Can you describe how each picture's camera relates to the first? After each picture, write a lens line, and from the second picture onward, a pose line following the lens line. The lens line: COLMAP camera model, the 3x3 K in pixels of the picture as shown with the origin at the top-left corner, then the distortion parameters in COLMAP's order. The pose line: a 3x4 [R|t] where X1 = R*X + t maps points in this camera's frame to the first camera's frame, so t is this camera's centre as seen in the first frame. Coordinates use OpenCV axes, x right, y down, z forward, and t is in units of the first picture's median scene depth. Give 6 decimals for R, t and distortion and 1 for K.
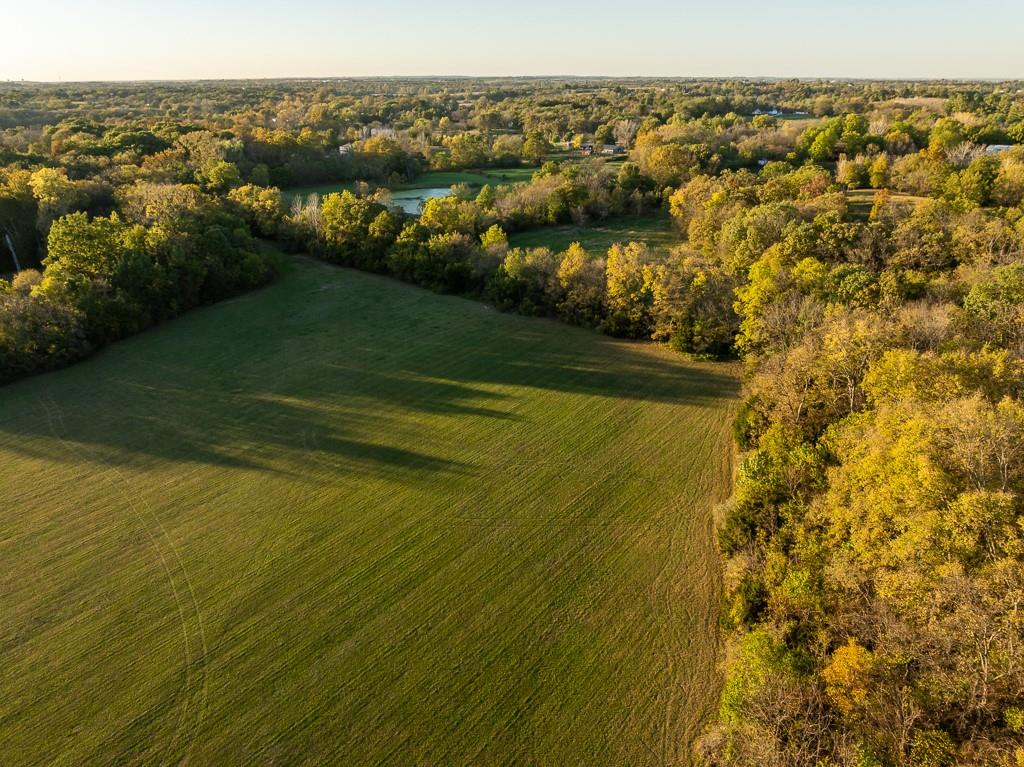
lens RADIAL K [[726.3, 0, 521.2], [0, 726.3, 381.1], [0, 0, 1]] dist [-0.045555, 0.015969]
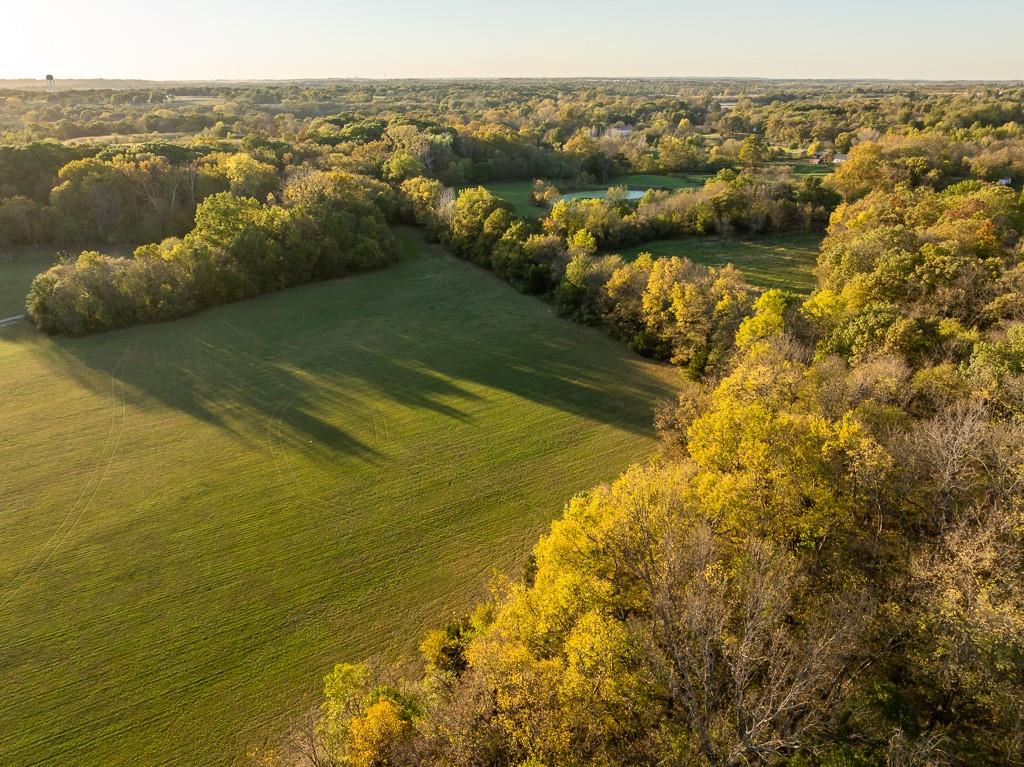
lens RADIAL K [[726.3, 0, 519.6], [0, 726.3, 383.6], [0, 0, 1]] dist [-0.045555, 0.015969]
pose [[0.930195, 0.142329, -0.338349, 0.247919], [-0.141548, 0.989560, 0.027118, -0.023086], [0.338676, 0.022667, 0.940630, 0.053104]]
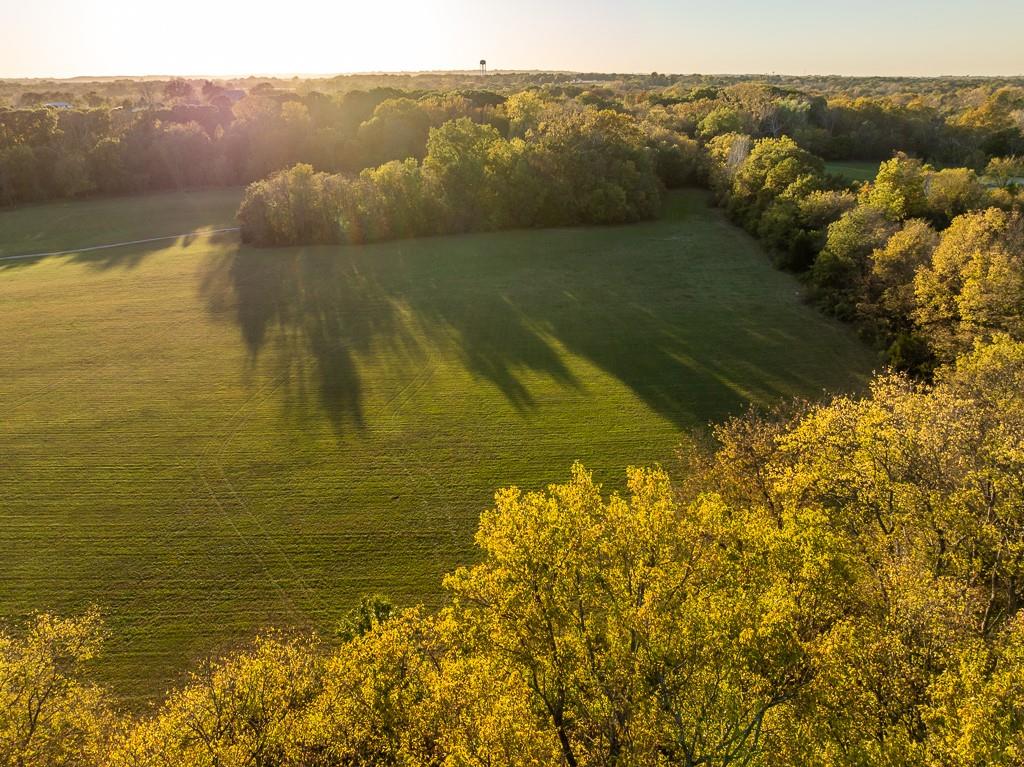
lens RADIAL K [[726.3, 0, 515.1], [0, 726.3, 382.8], [0, 0, 1]] dist [-0.045555, 0.015969]
pose [[0.616509, 0.305203, -0.725788, 0.280416], [-0.300882, 0.943175, 0.141037, -0.037633], [0.727590, 0.131426, 0.673305, 0.355366]]
